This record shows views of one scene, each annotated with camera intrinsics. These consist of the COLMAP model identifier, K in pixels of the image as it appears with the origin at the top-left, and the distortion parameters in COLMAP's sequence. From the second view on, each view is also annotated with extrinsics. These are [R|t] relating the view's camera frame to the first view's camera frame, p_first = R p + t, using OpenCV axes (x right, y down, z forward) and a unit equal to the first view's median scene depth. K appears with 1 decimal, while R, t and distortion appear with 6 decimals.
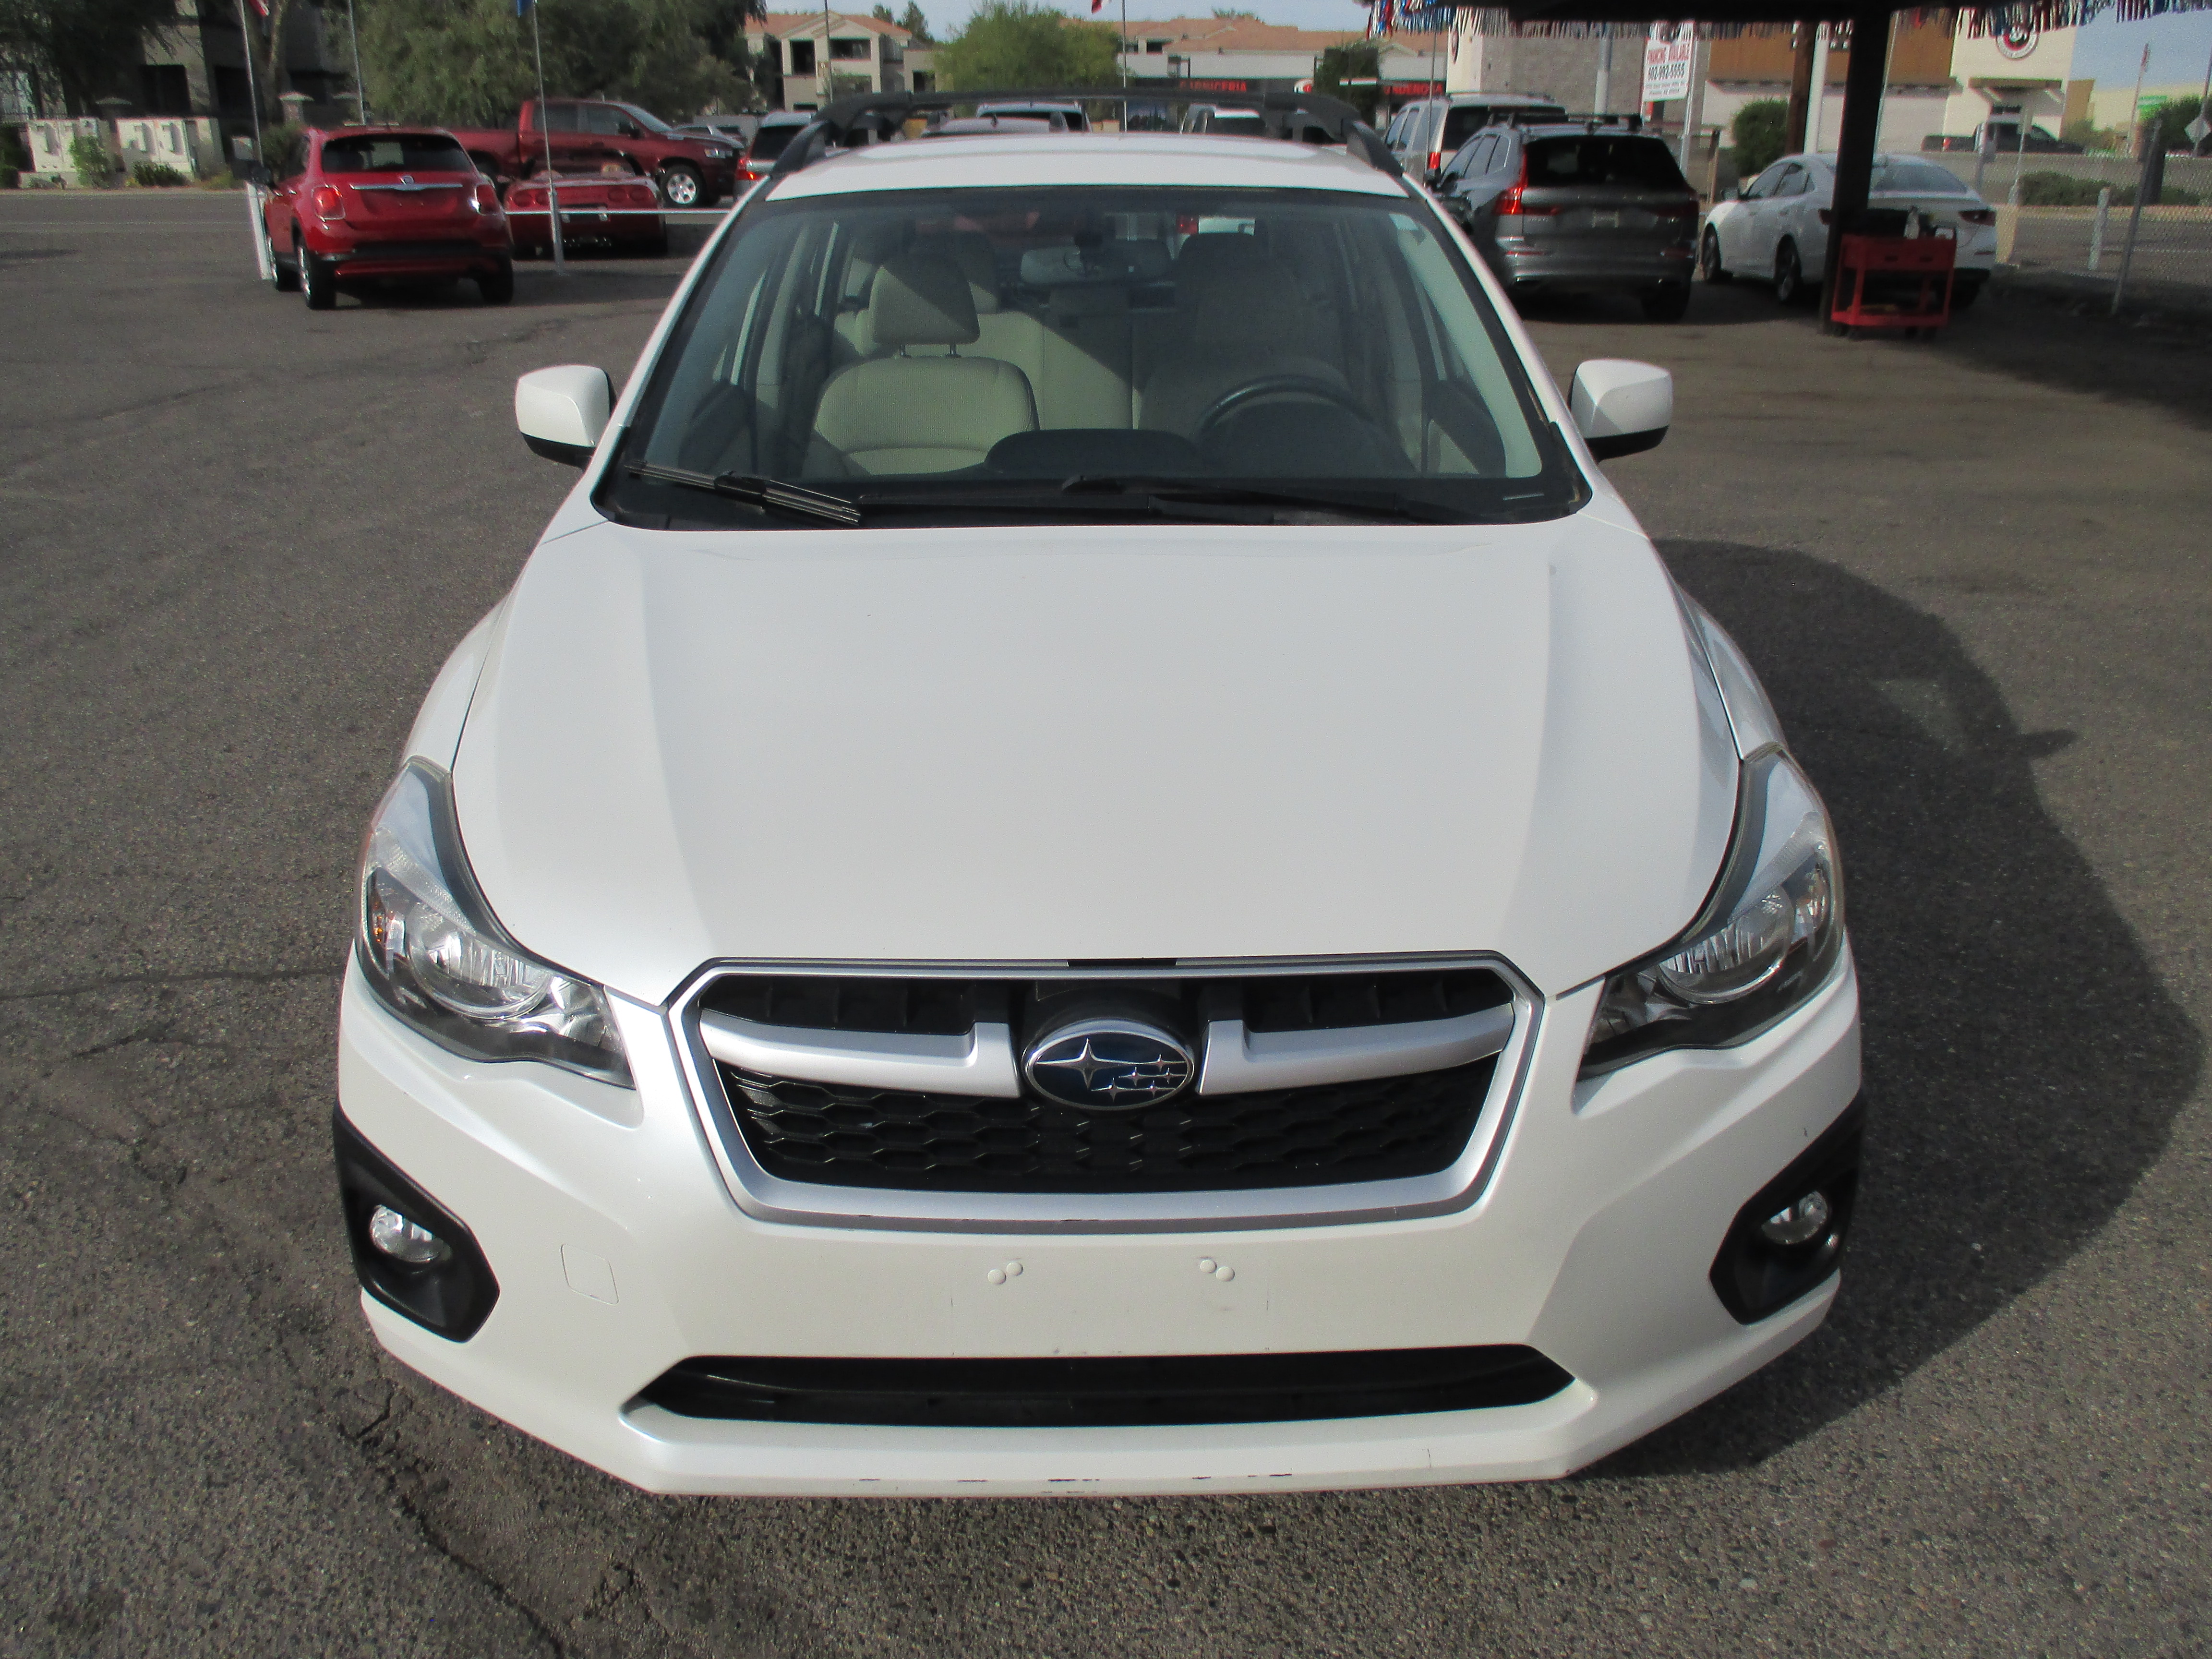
lens RADIAL K [[1892.4, 0, 1115.0], [0, 1892.4, 818.8], [0, 0, 1]] dist [-0.054319, 0.022498]
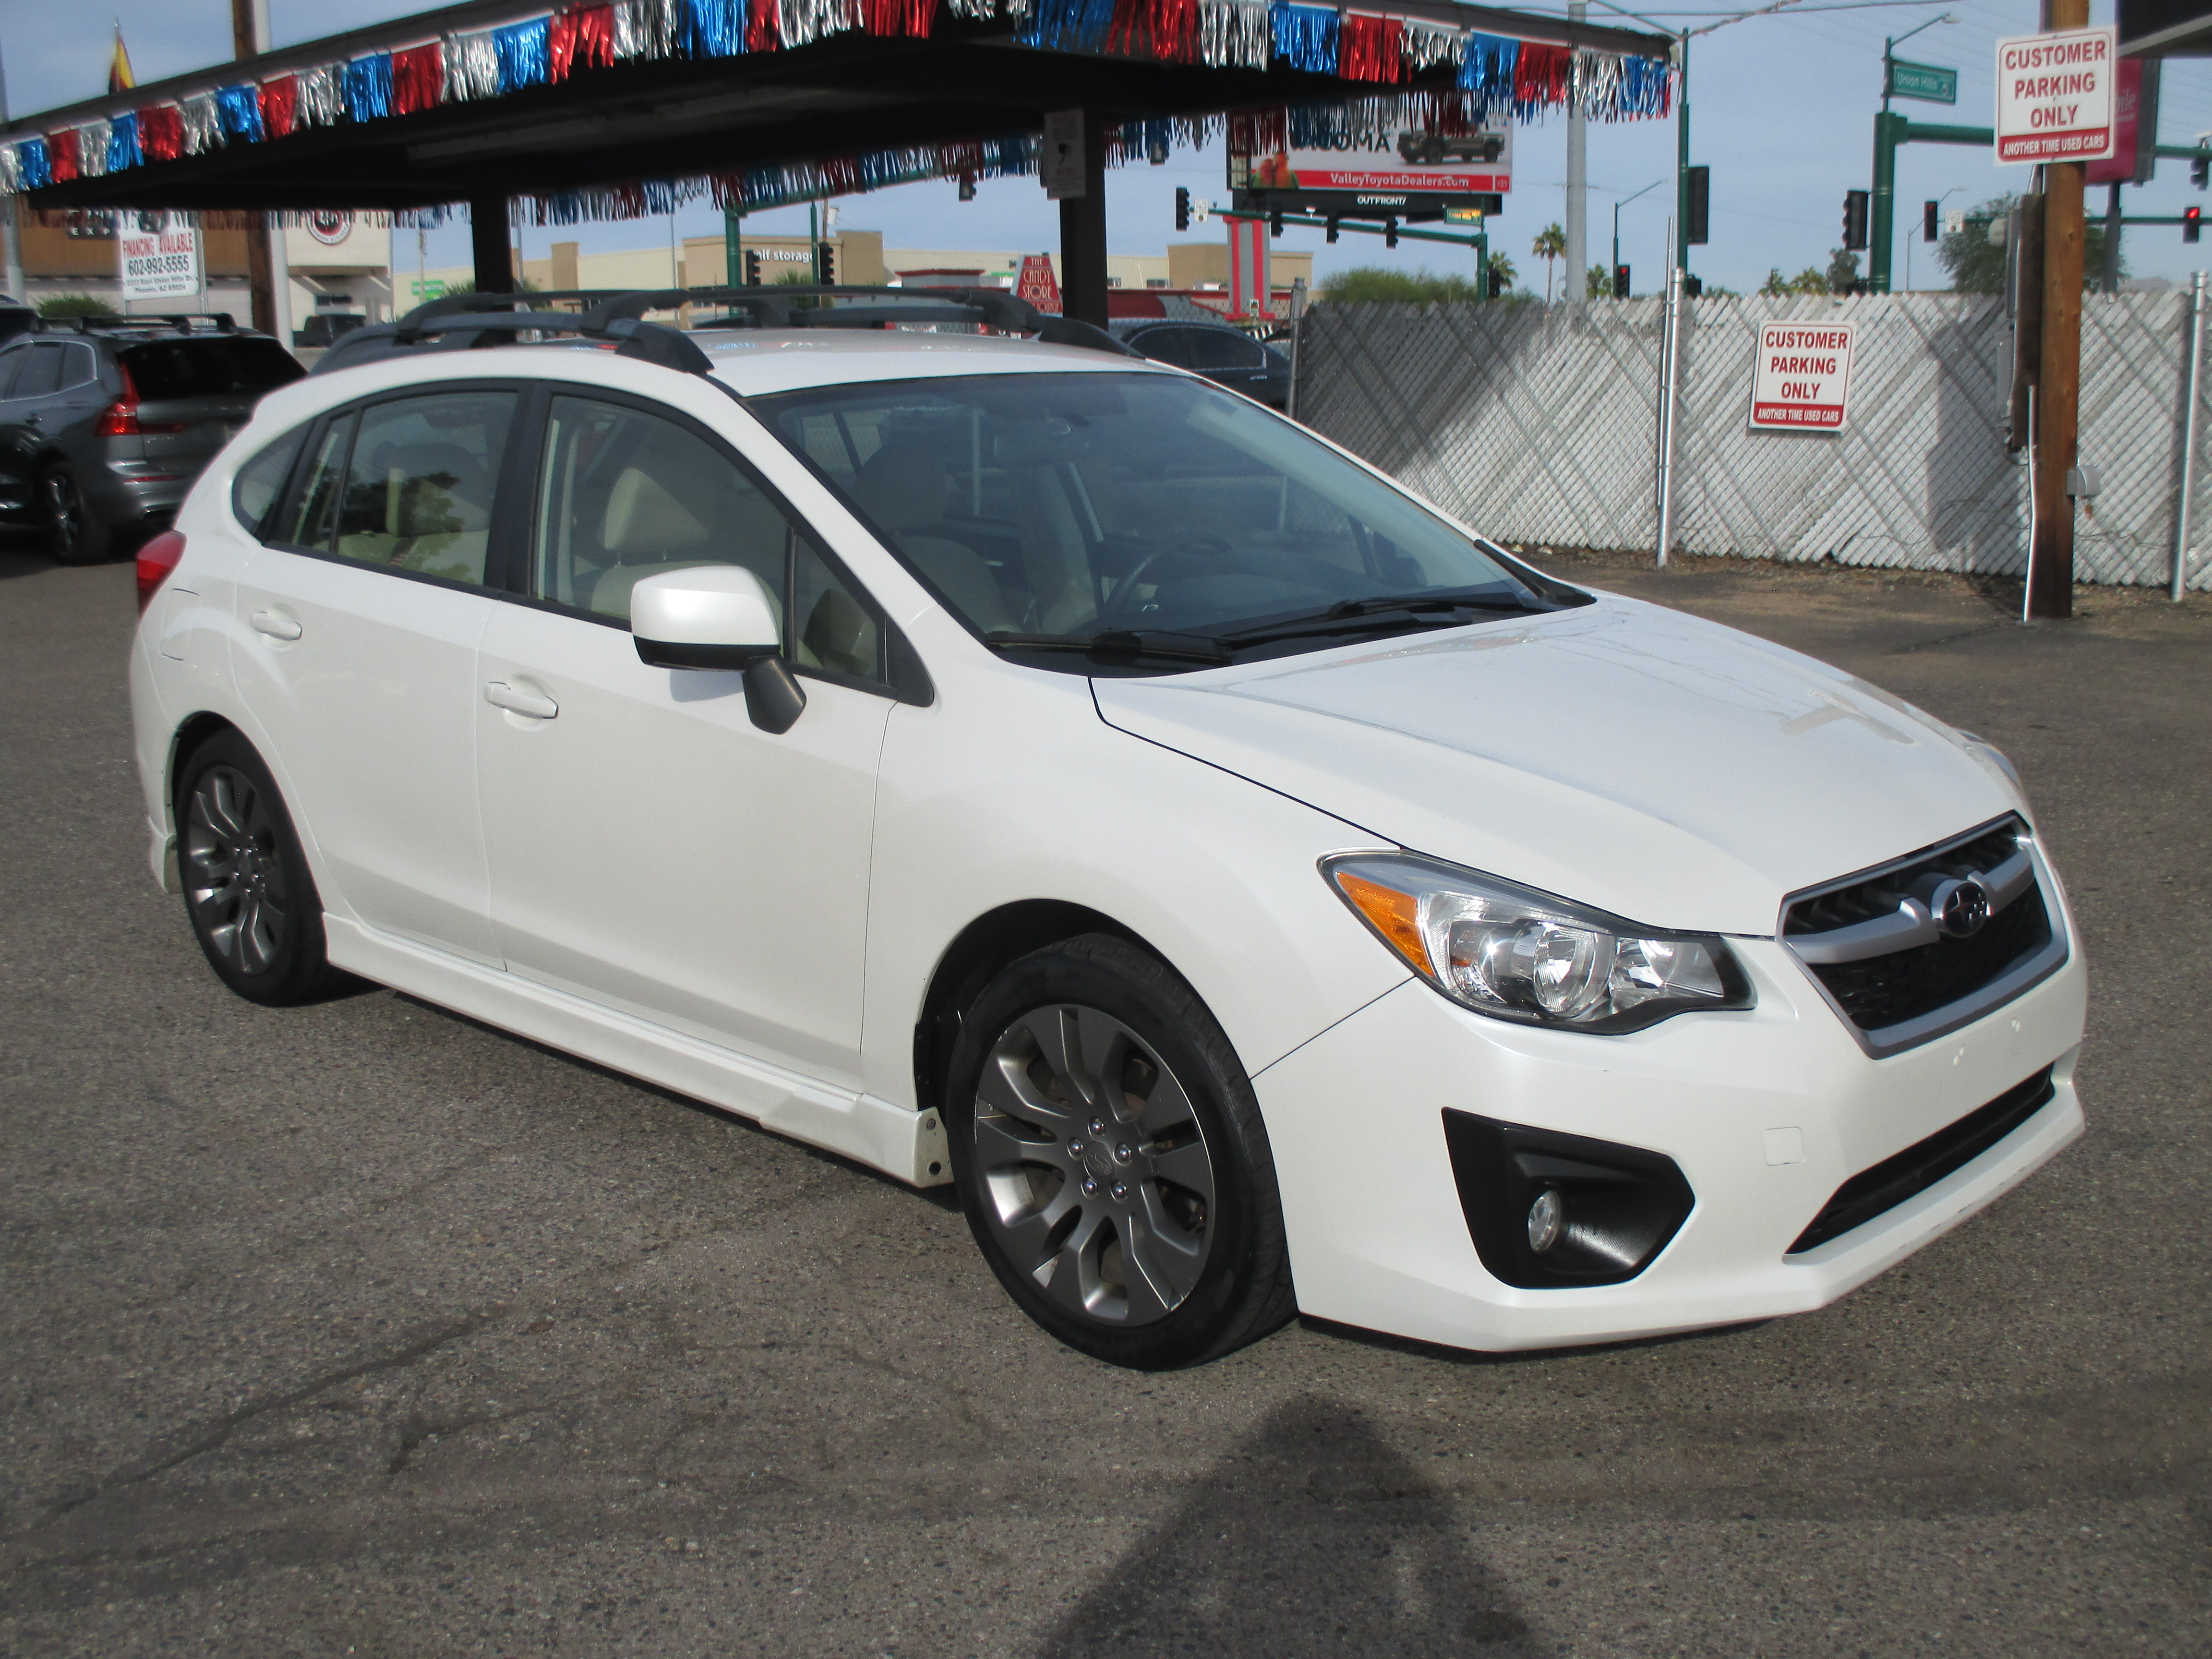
lens RADIAL K [[2427.8, 0, 1152.6], [0, 2427.8, 839.0], [0, 0, 1]] dist [-0.213102, 0.324047]
pose [[0.696304, -0.162385, 0.699137, -0.897988], [0.258349, 0.965486, -0.033053, -0.012418], [-0.669640, 0.203636, 0.714223, 0.029090]]
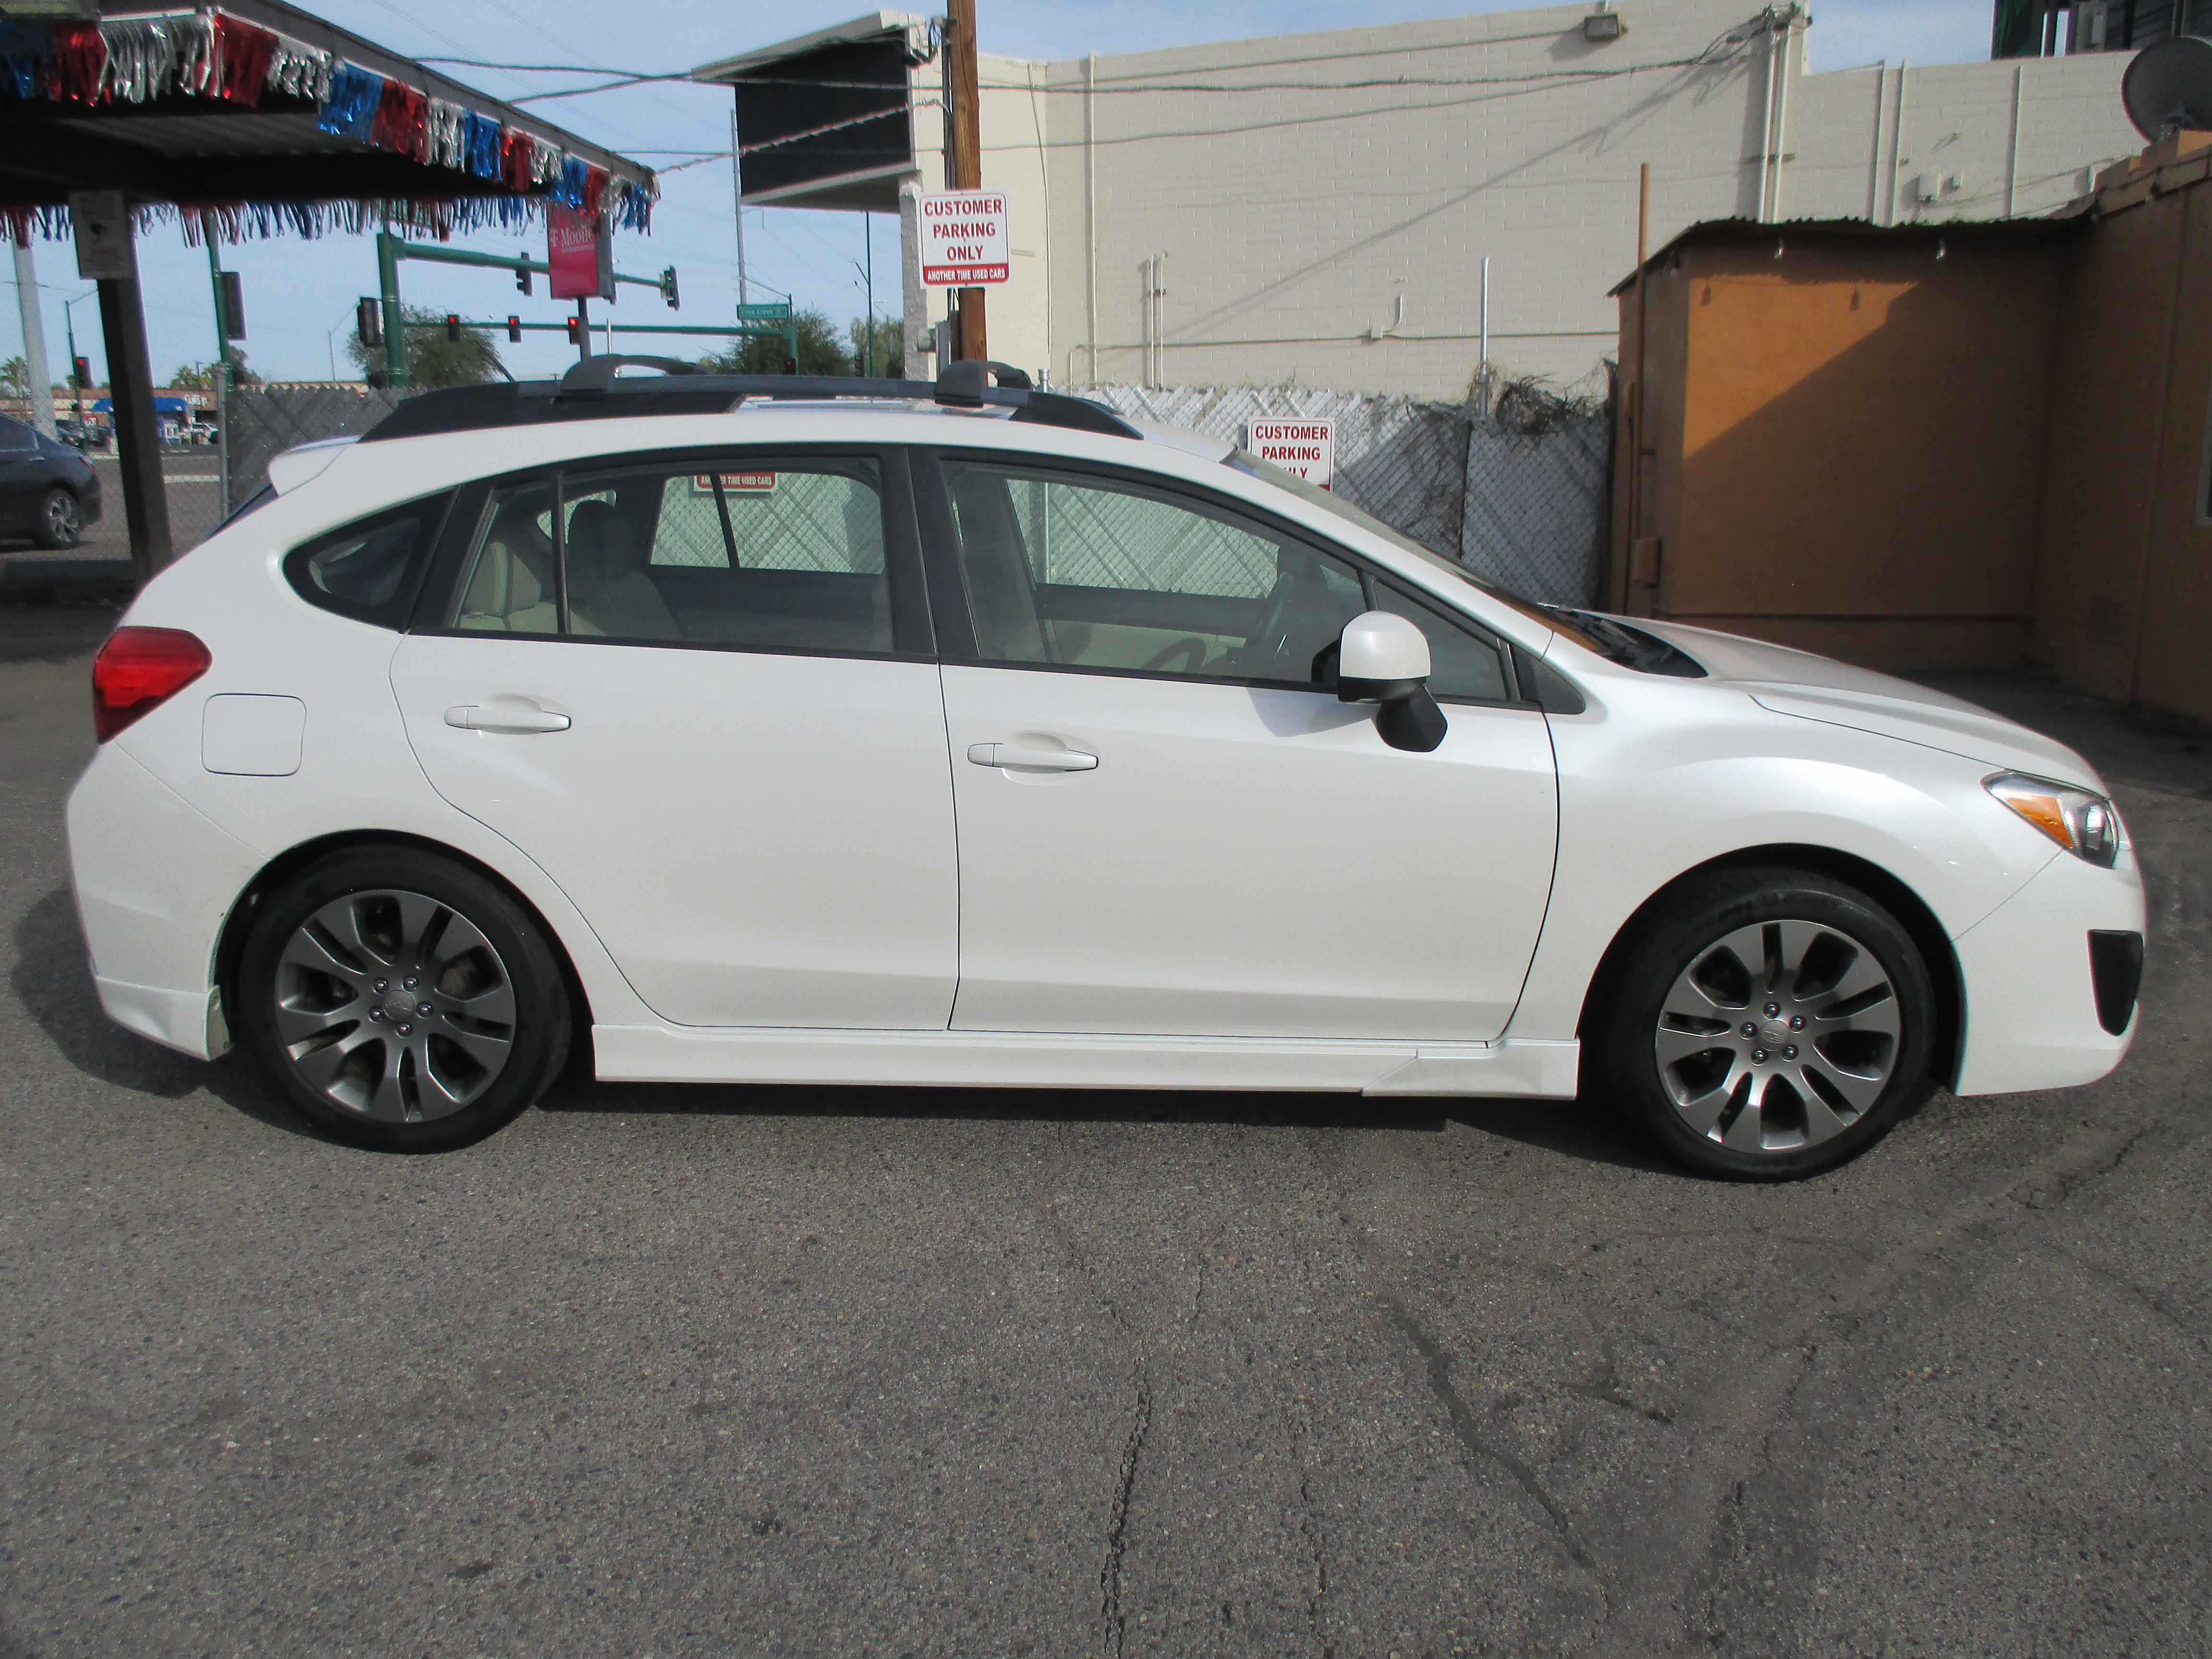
lens RADIAL K [[1892.4, 0, 1115.0], [0, 1892.4, 818.8], [0, 0, 1]] dist [-0.054319, 0.022498]
pose [[0.029461, -0.217623, 0.975588, -1.242690], [0.337225, 0.920954, 0.195252, -0.358387], [-0.940963, 0.323241, 0.100520, 0.974474]]
